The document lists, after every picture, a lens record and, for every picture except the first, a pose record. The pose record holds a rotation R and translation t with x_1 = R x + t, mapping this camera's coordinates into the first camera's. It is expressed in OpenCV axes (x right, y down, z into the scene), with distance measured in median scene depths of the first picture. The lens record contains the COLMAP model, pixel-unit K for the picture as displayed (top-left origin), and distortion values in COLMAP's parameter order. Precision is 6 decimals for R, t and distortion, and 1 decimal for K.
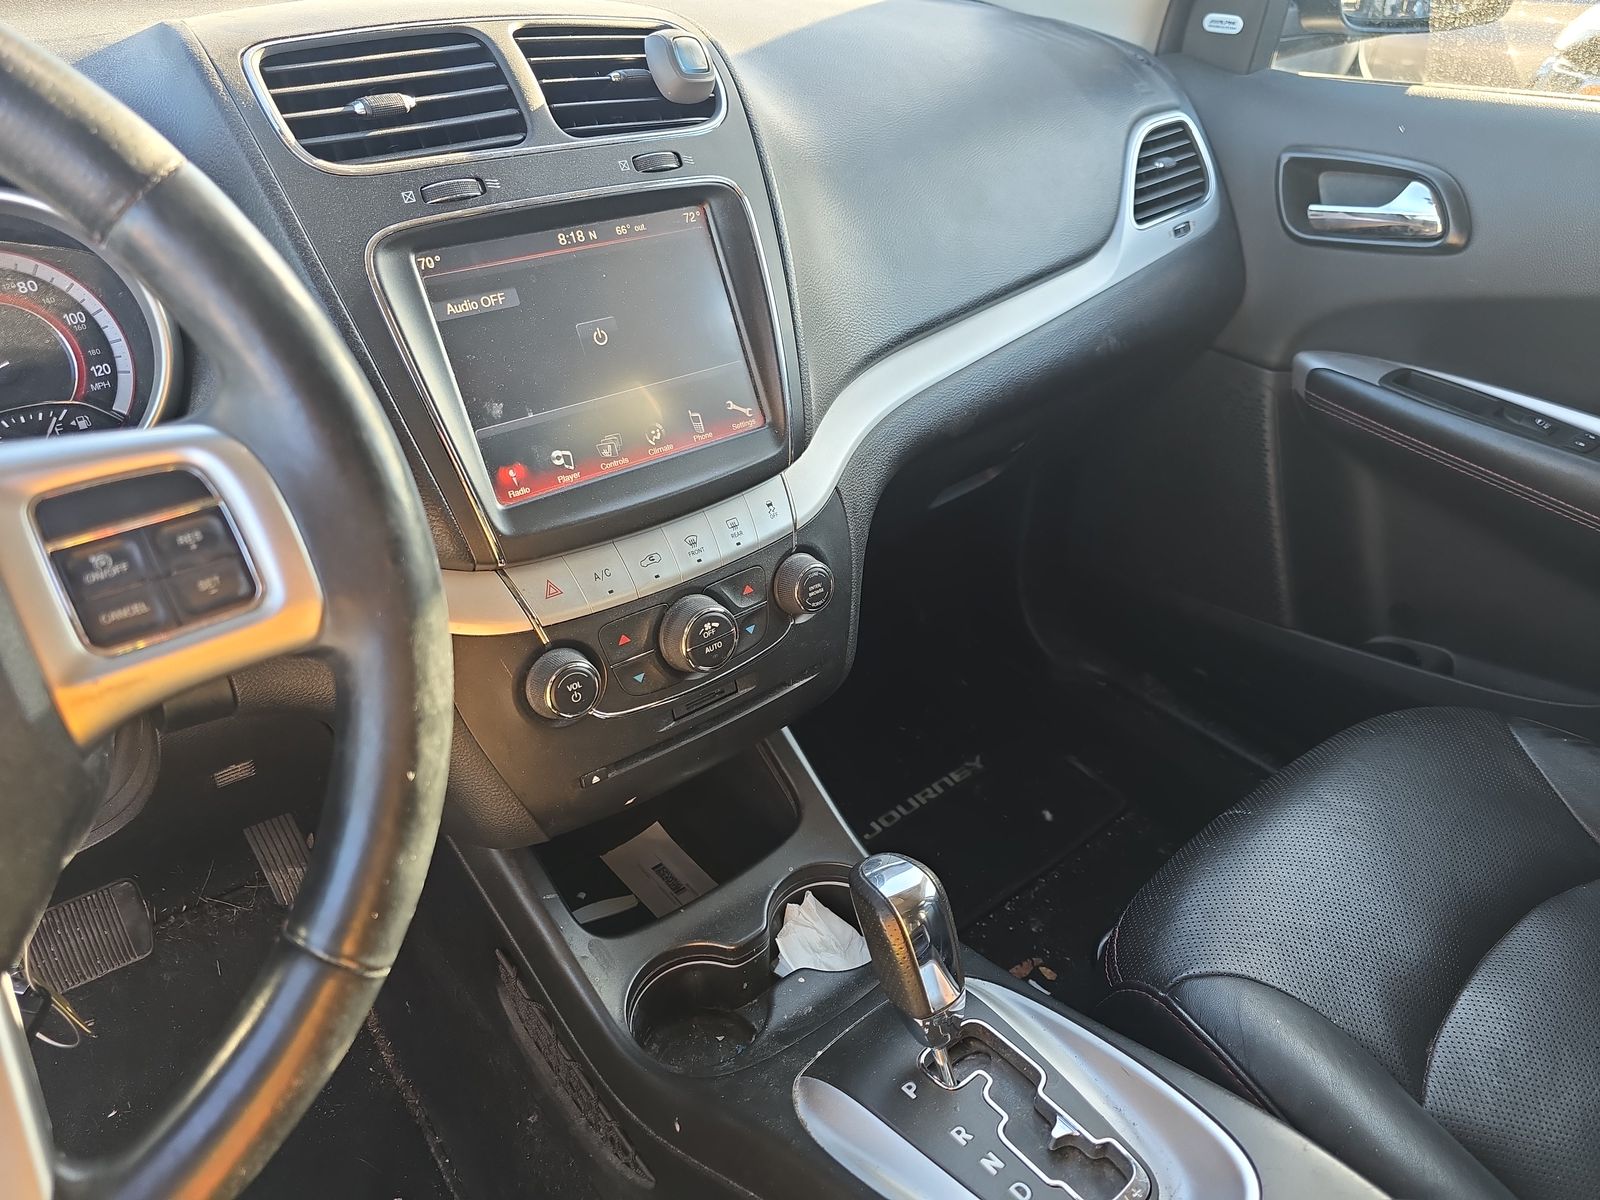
lens RADIAL K [[1042.1, 0, 800.0], [0, 1042.1, 600.0], [0, 0, 1]] dist [0.001836, -0.003148]
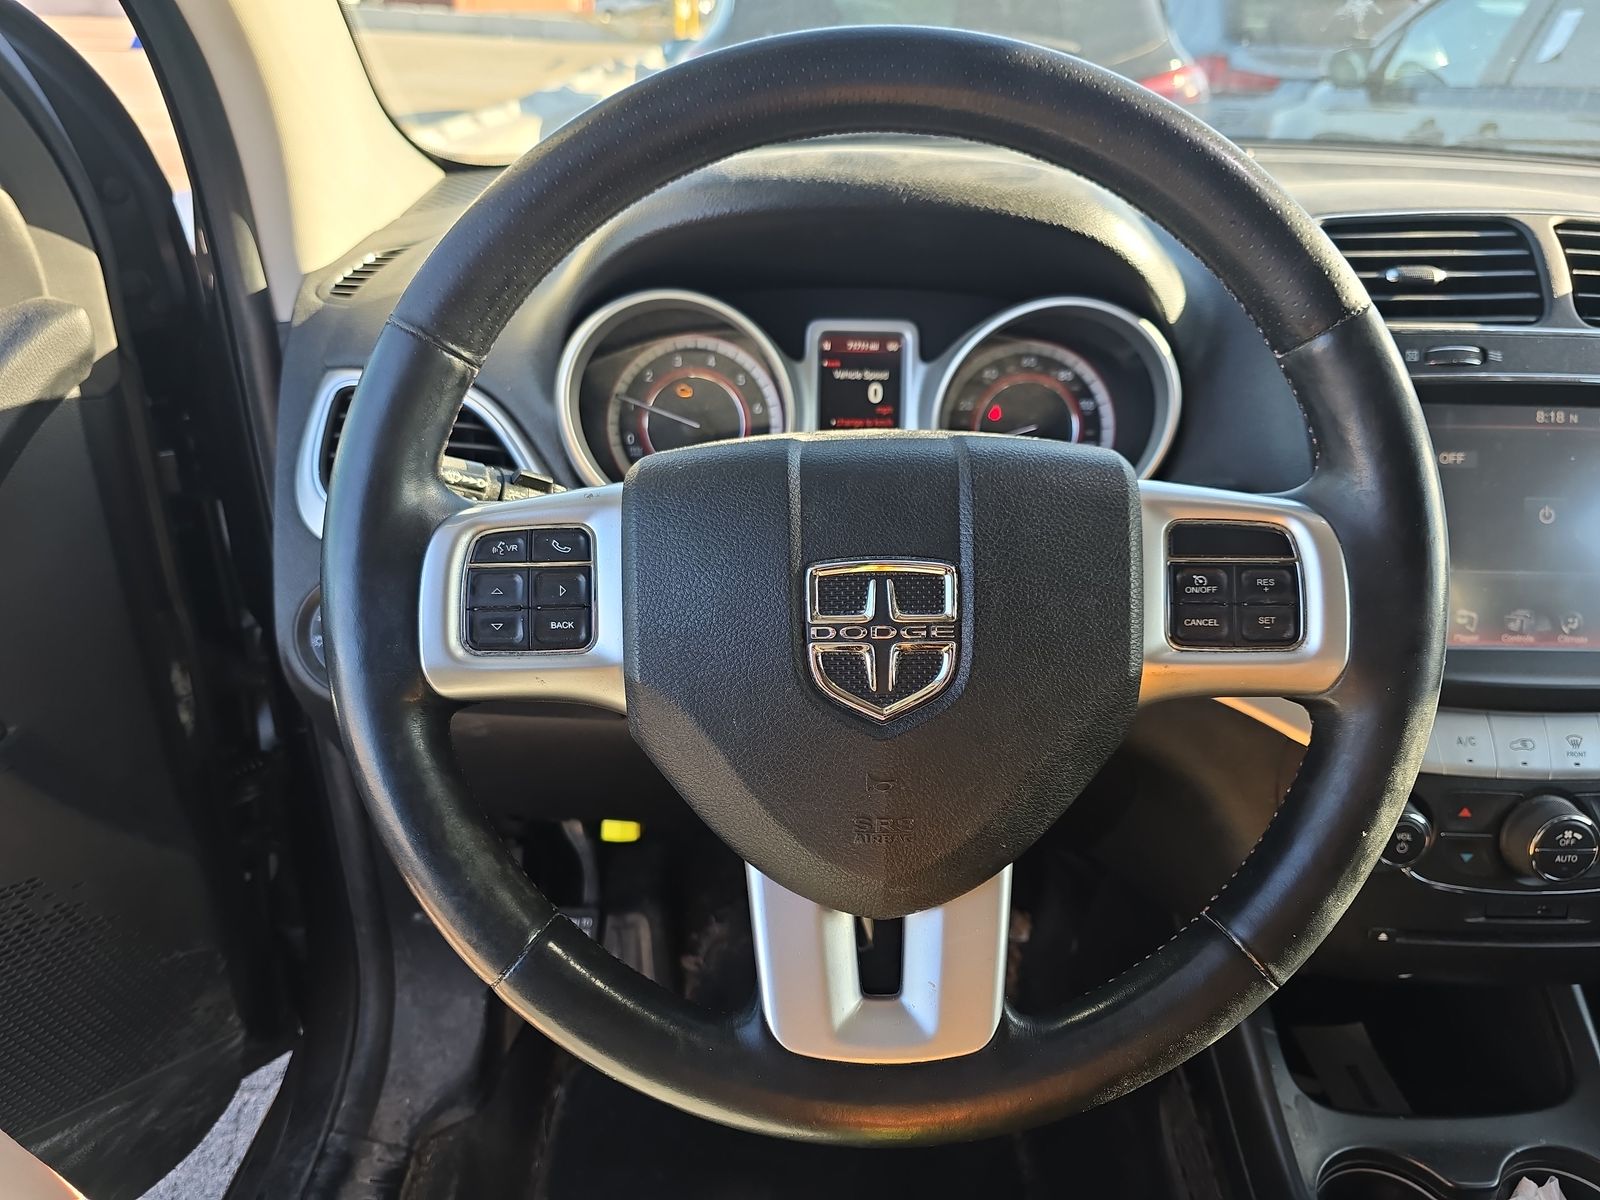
lens RADIAL K [[1077.2, 0, 800.0], [0, 1077.2, 600.0], [0, 0, 1]] dist [-0.007098, -0.006118]
pose [[0.785389, 0.278618, -0.552753, -0.171842], [-0.354335, 0.934557, -0.032396, 0.113200], [0.507553, 0.221303, 0.832715, -0.201613]]
